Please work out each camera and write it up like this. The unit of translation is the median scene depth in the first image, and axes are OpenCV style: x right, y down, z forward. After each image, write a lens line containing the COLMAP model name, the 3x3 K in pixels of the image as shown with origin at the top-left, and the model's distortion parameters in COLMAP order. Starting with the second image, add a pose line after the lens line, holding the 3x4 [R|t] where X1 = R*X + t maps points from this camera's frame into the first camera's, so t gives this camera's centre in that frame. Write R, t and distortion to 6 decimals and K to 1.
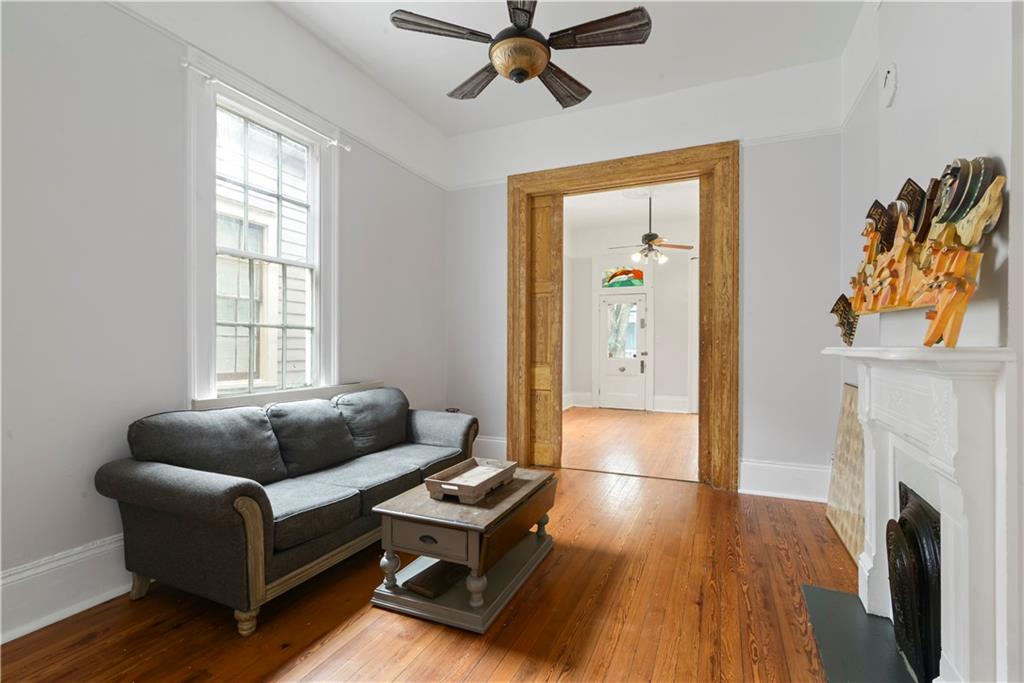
lens RADIAL K [[471.0, 0, 513.2], [0, 471.0, 342.5], [0, 0, 1]] dist [0.000457, 0.000400]
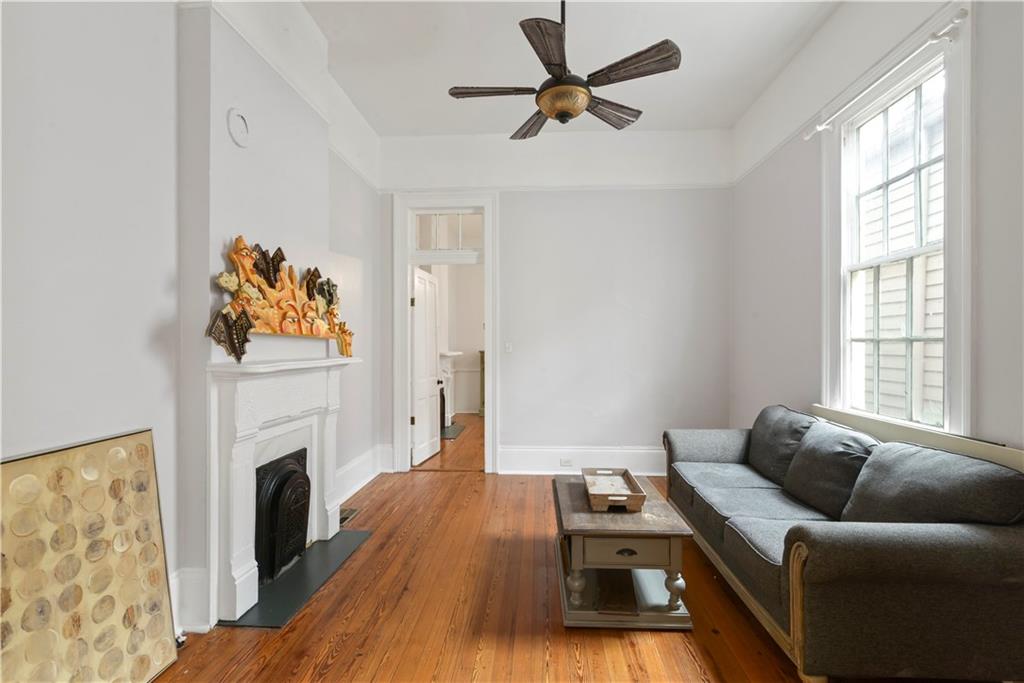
lens RADIAL K [[471.0, 0, 516.4], [0, 471.0, 341.8], [0, 0, 1]] dist [0.000457, 0.000400]
pose [[-0.931398, -0.003859, -0.363981, 0.515423], [-0.002889, 0.999991, -0.003208, -0.034288], [0.363990, -0.001936, -0.931401, 1.976257]]
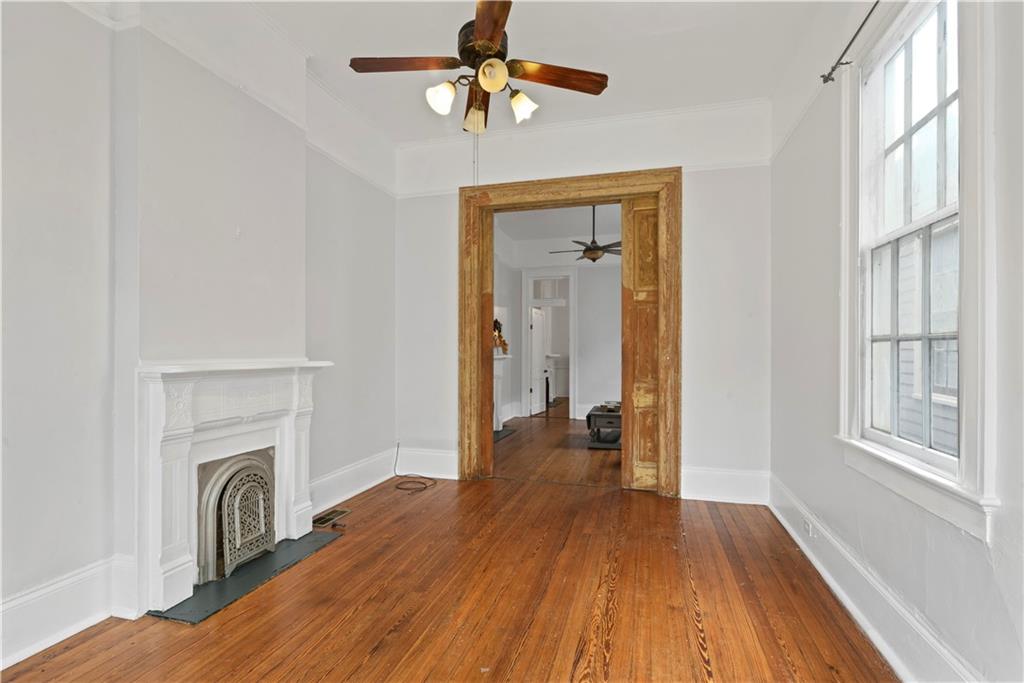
lens RADIAL K [[471.0, 0, 513.8], [0, 471.0, 345.6], [0, 0, 1]] dist [0.000457, 0.000400]
pose [[-0.989774, -0.007086, -0.142471, 1.173441], [-0.006511, 0.999969, -0.004501, -0.047014], [0.142498, -0.003528, -0.989789, 5.071262]]
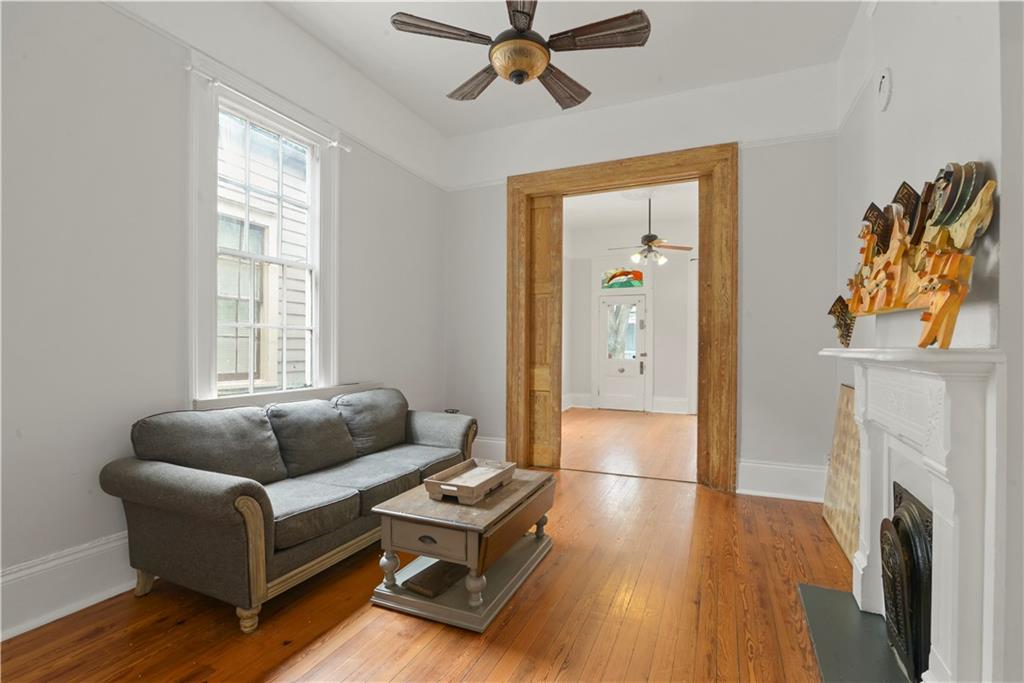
lens RADIAL K [[471.0, 0, 512.0], [0, 471.0, 345.1], [0, 0, 1]] dist [0.000457, 0.000400]
pose [[0.999998, 0.001578, -0.001147, 0.000012], [-0.001574, 0.999993, 0.003537, 0.000020], [0.001153, -0.003535, 0.999993, -0.006458]]
